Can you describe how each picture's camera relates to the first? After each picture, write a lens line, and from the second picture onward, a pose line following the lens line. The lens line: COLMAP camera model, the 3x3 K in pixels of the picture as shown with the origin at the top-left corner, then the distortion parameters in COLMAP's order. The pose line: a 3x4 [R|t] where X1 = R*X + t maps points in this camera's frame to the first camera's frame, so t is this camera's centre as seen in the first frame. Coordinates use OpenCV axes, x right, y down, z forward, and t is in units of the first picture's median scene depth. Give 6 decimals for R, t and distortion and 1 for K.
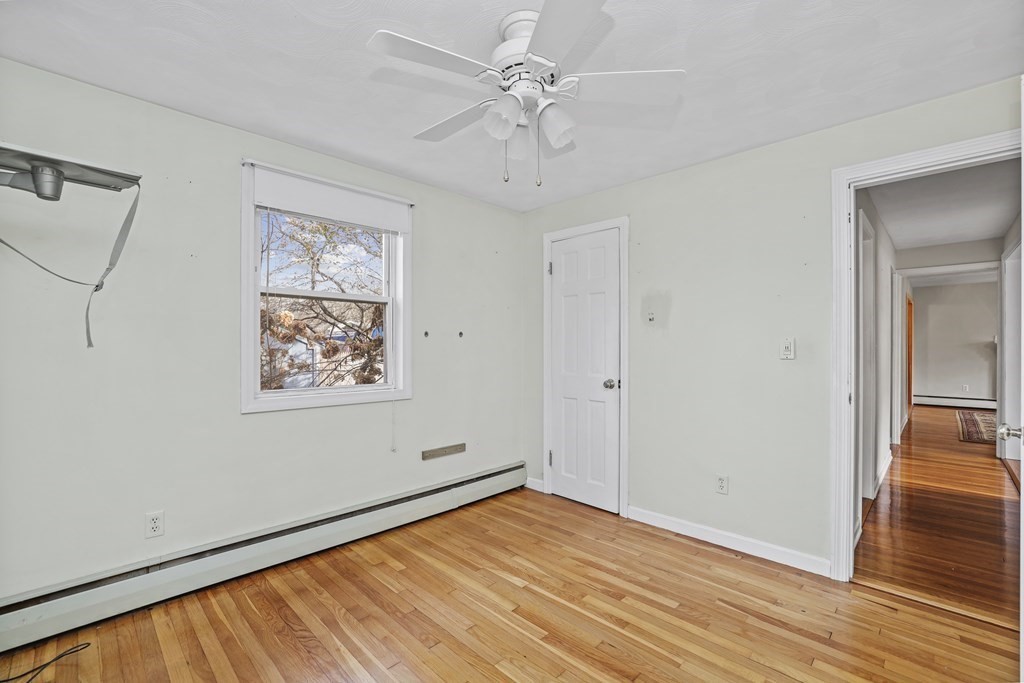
lens RADIAL K [[452.1, 0, 521.3], [0, 452.1, 346.4], [0, 0, 1]] dist [0.007253, 0.000359]
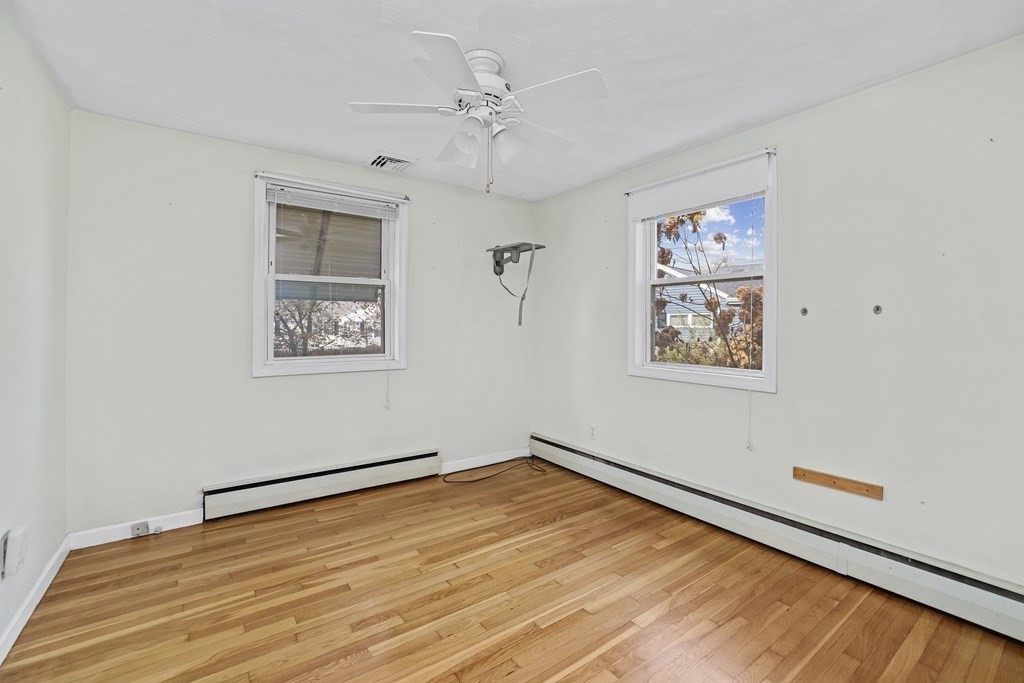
lens RADIAL K [[452.1, 0, 506.5], [0, 452.1, 335.1], [0, 0, 1]] dist [0.007253, 0.000359]
pose [[-0.201321, 0.003271, -0.979520, 0.809406], [-0.007674, 0.999958, 0.004917, 0.024214], [0.979495, 0.008507, -0.201288, 0.917195]]
